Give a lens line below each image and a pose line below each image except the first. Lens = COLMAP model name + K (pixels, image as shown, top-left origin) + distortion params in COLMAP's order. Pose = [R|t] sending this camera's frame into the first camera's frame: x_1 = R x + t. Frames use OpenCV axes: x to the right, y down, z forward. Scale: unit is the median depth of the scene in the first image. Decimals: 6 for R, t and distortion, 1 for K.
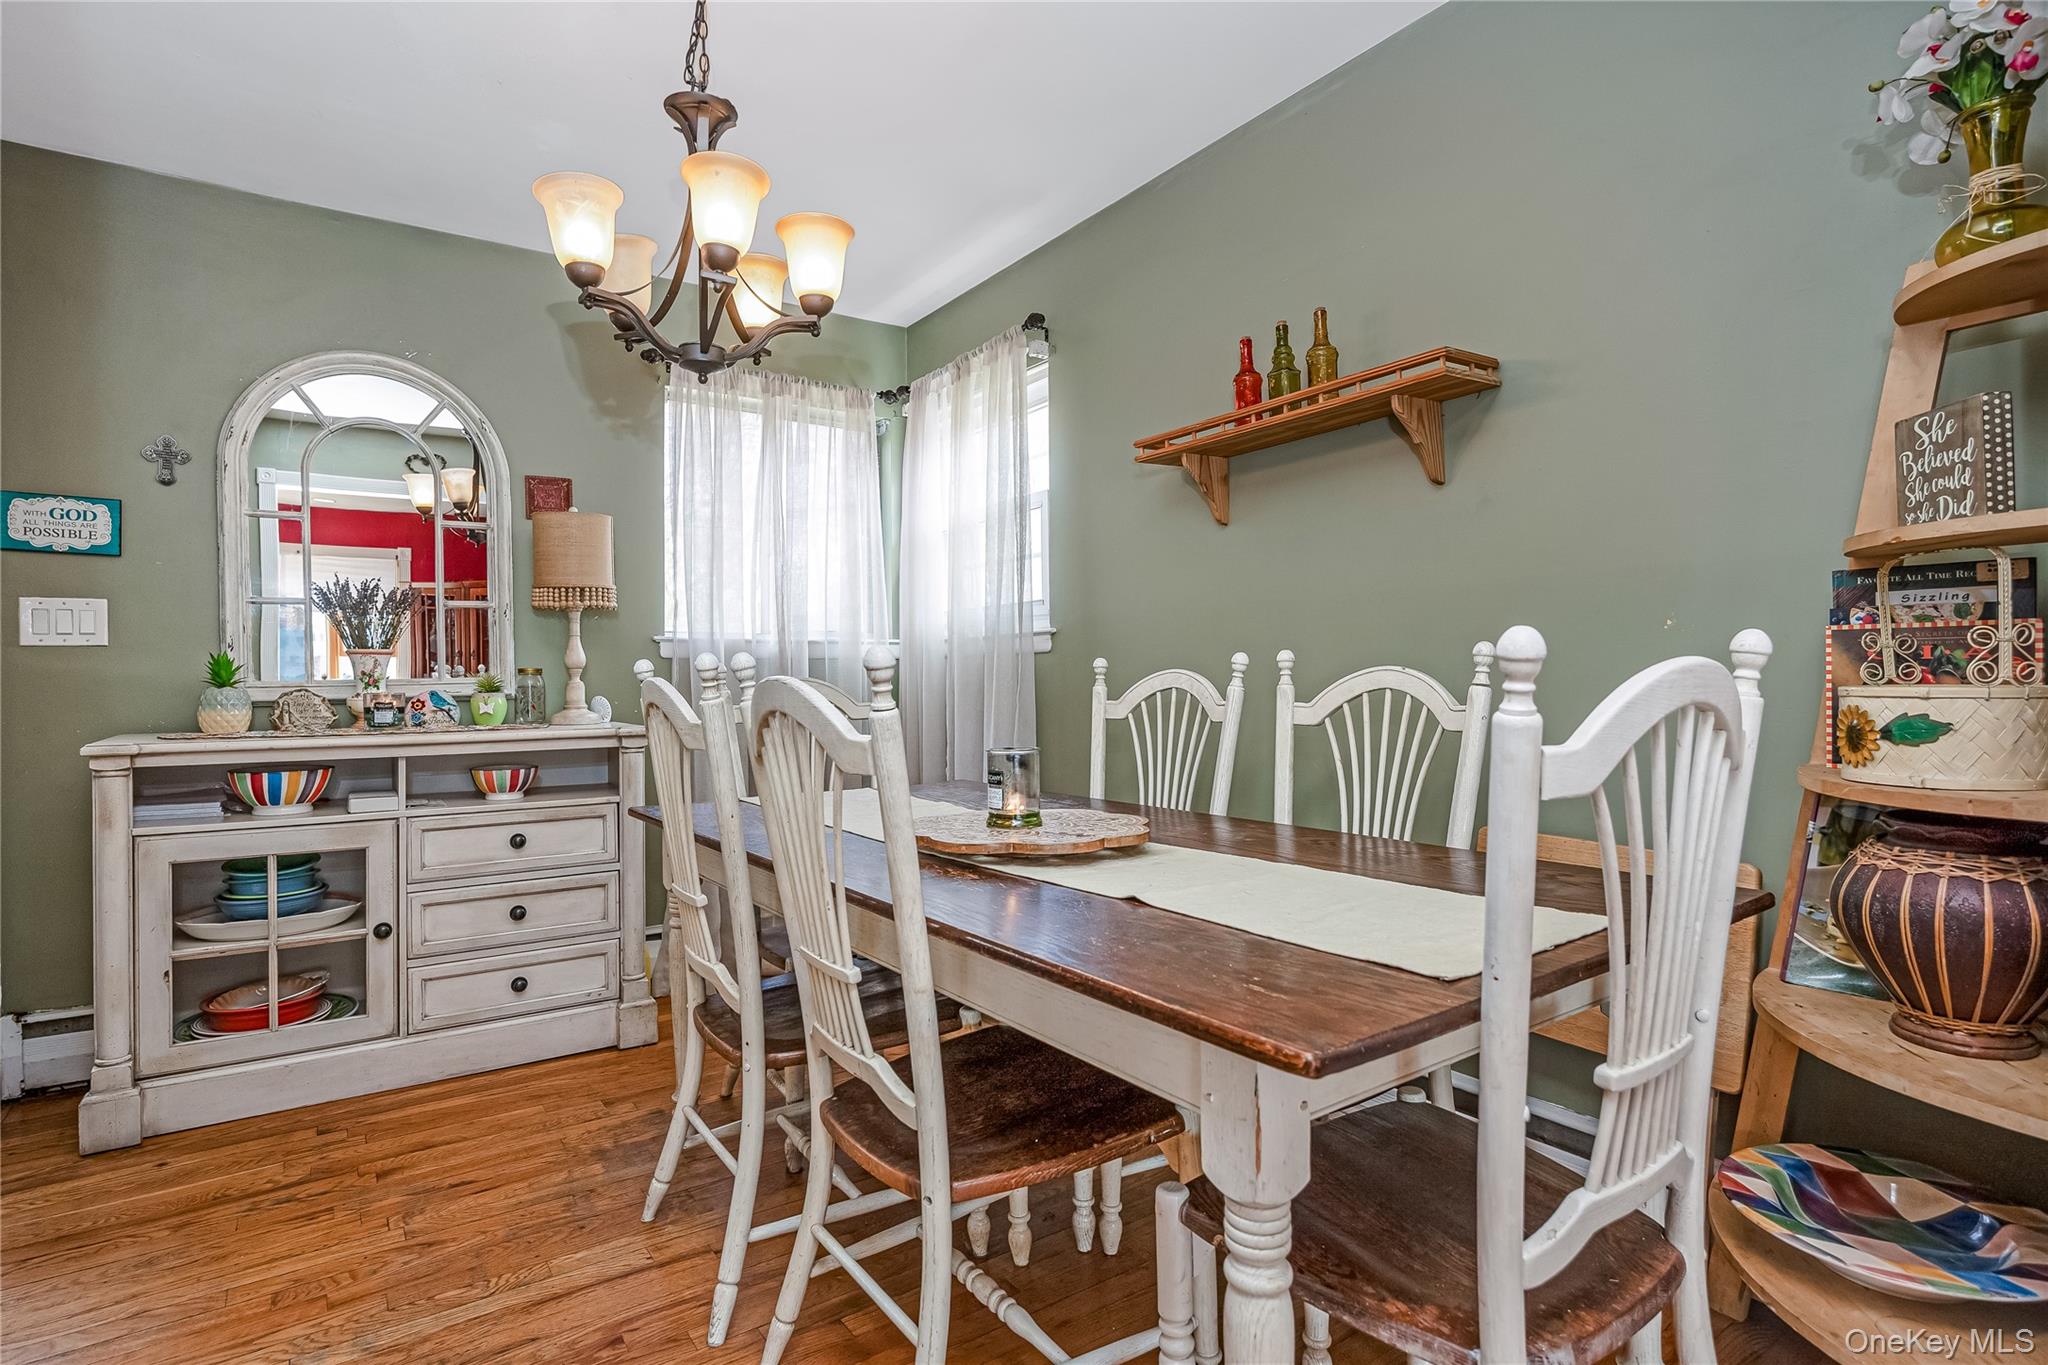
lens RADIAL K [[1038.2, 0, 1077.1], [0, 1038.2, 653.2], [0, 0, 1]] dist [-0.002499, 0.000274]
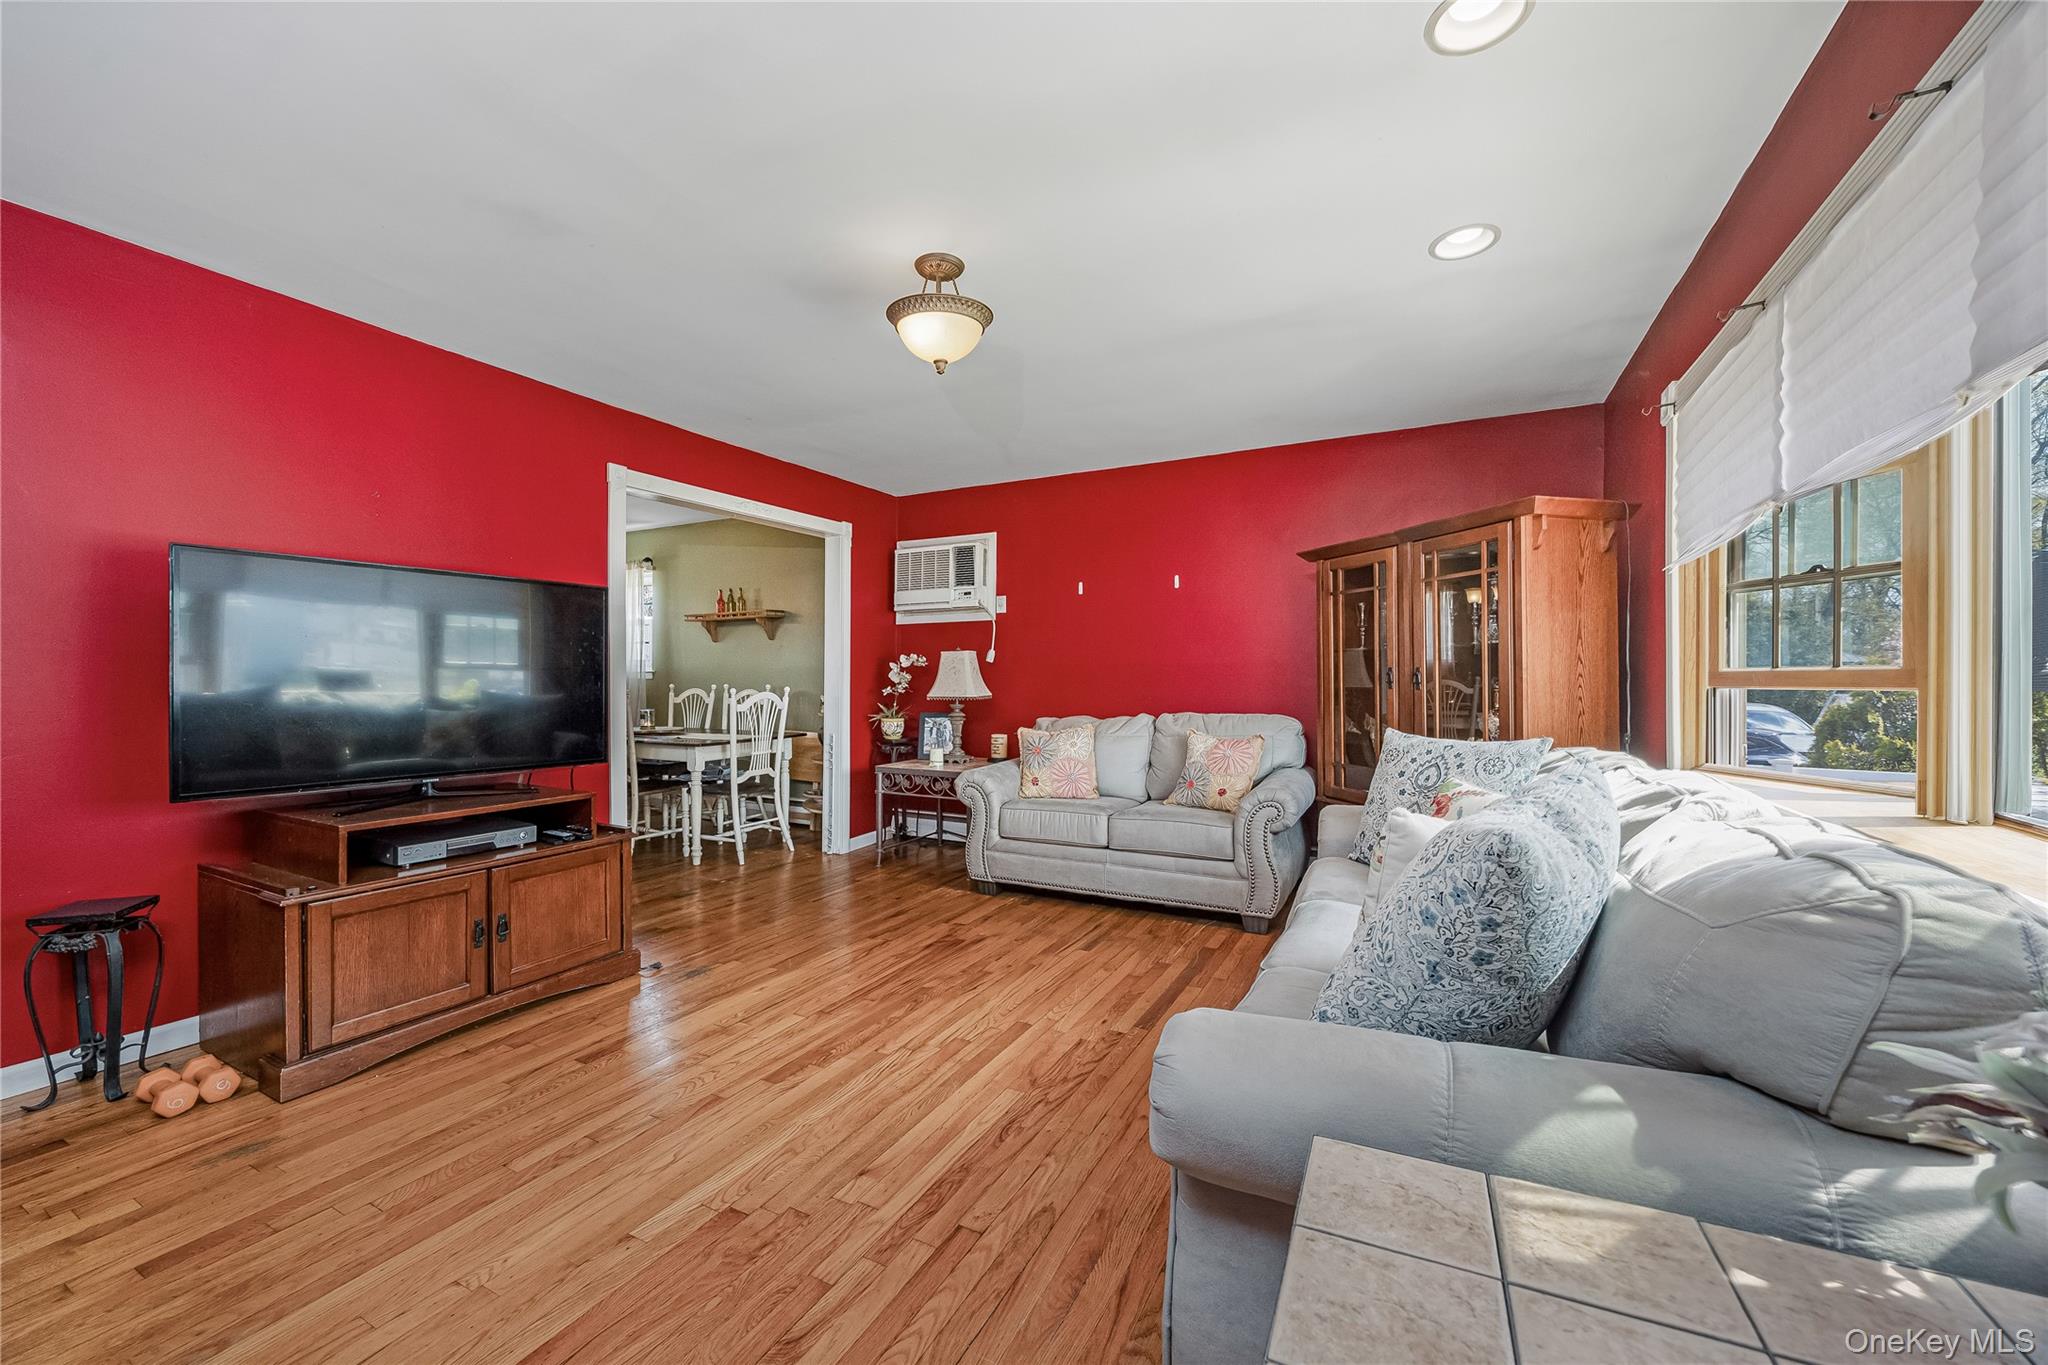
lens RADIAL K [[780.6, 0, 1025.7], [0, 780.6, 684.5], [0, 0, 1]] dist [0.002438, 0.000141]
pose [[0.901597, 0.013878, 0.432354, -0.032139], [-0.026323, 0.999393, 0.022814, -0.071282], [-0.431775, -0.031950, 0.901415, -1.504387]]
